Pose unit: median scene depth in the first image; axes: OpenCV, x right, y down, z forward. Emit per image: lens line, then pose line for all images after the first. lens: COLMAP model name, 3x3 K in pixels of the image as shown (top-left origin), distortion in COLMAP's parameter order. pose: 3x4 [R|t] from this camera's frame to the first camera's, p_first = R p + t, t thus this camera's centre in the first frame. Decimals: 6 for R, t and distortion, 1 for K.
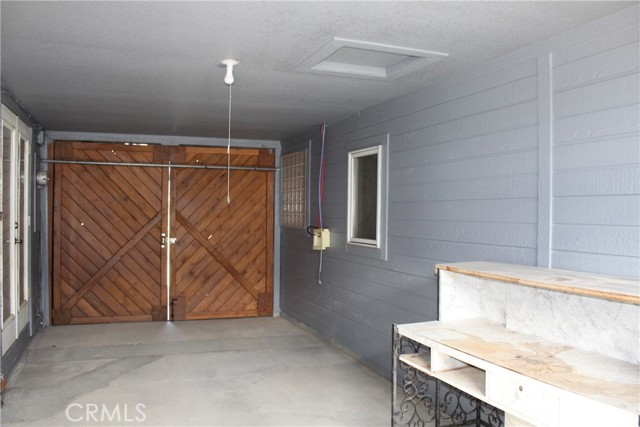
lens RADIAL K [[529.9, 0, 319.8], [0, 529.9, 216.7], [0, 0, 1]] dist [-0.143110, 0.087651]
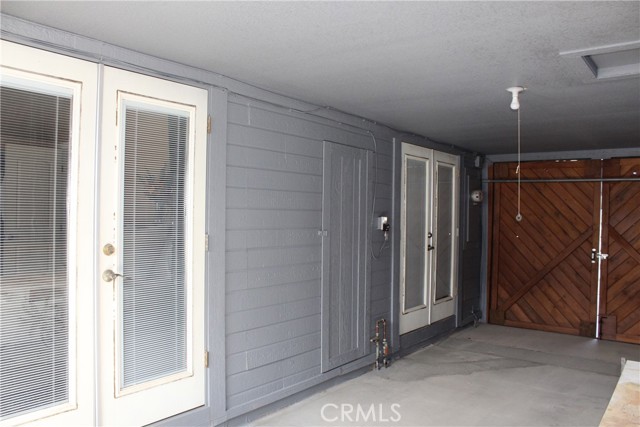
lens RADIAL K [[529.9, 0, 313.2], [0, 529.9, 210.8], [0, 0, 1]] dist [-0.143110, 0.087651]
pose [[0.513660, -0.005498, -0.857976, 0.265483], [-0.025725, 0.999431, -0.021806, -0.004828], [0.857608, 0.033272, 0.513226, 0.049273]]
